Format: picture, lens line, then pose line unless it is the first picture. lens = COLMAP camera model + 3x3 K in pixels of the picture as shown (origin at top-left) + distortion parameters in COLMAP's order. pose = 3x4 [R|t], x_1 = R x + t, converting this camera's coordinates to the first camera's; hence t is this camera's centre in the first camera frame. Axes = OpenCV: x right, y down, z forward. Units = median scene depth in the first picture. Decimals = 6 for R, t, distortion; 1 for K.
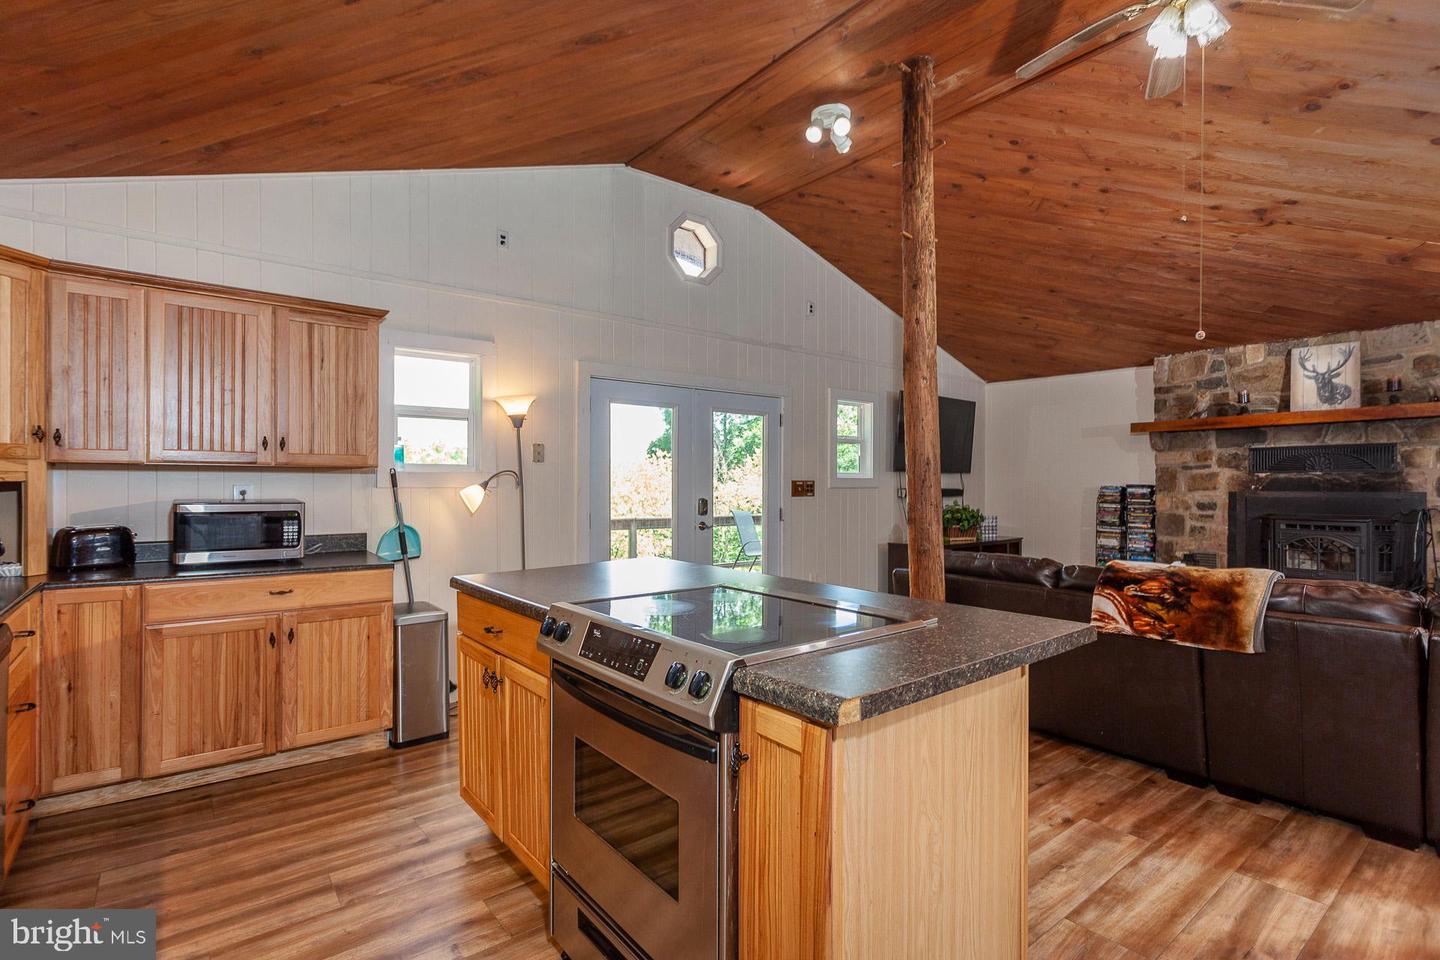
lens RADIAL K [[679.0, 0, 725.6], [0, 679.0, 485.2], [0, 0, 1]] dist [0.001922, 0.000419]
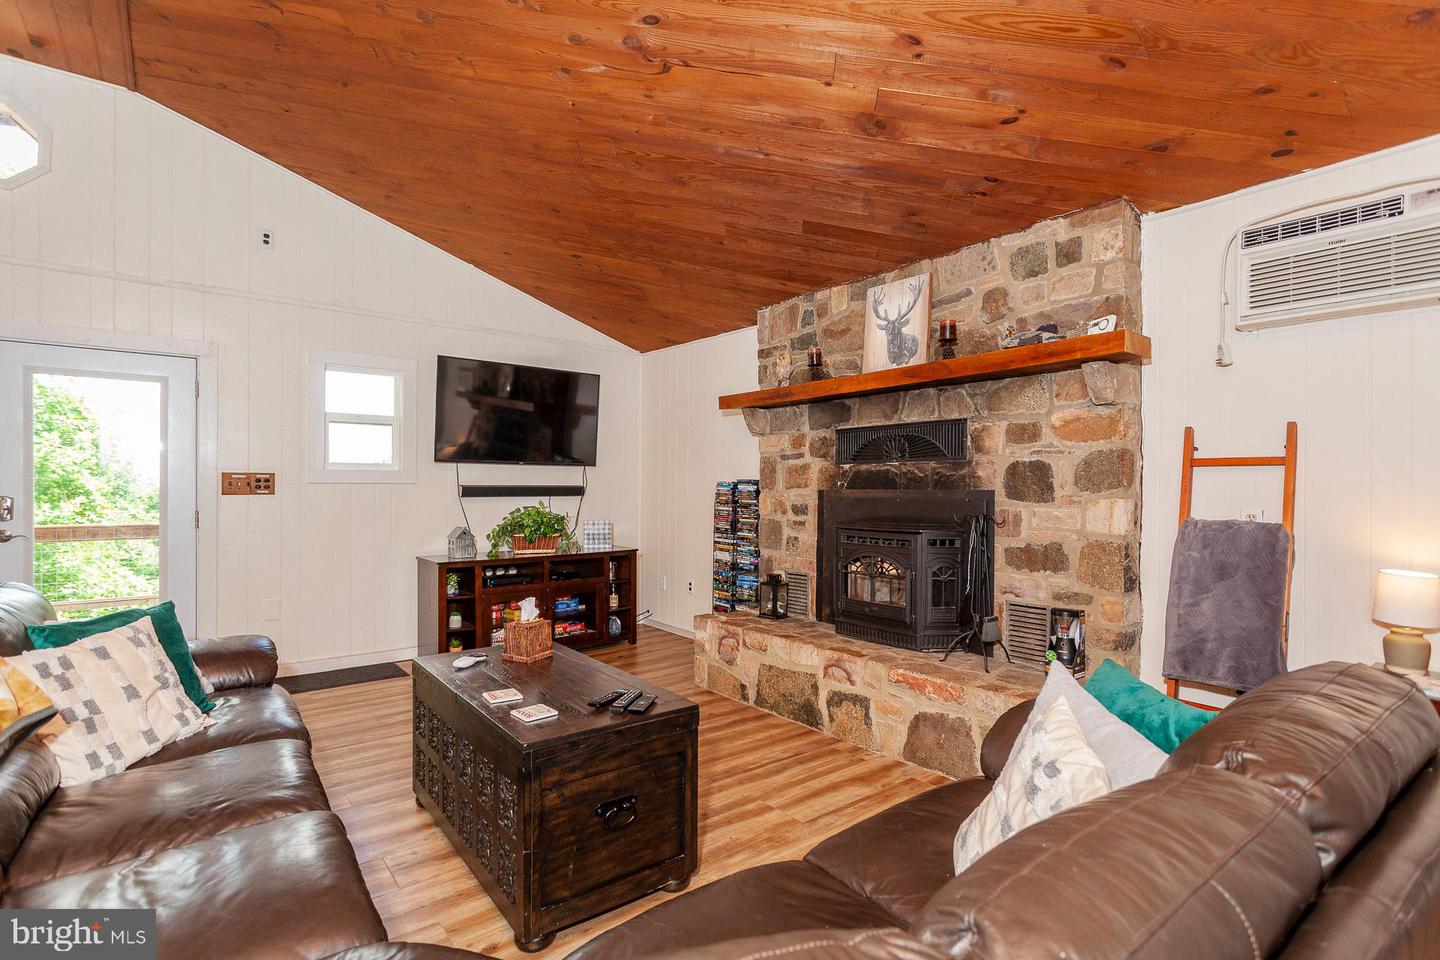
lens RADIAL K [[679.0, 0, 725.6], [0, 679.0, 485.2], [0, 0, 1]] dist [0.001922, 0.000419]
pose [[0.999968, 0.002180, -0.007742, 1.089167], [-0.002184, 0.999997, -0.000511, 0.009128], [0.007740, 0.000528, 0.999970, 0.455571]]
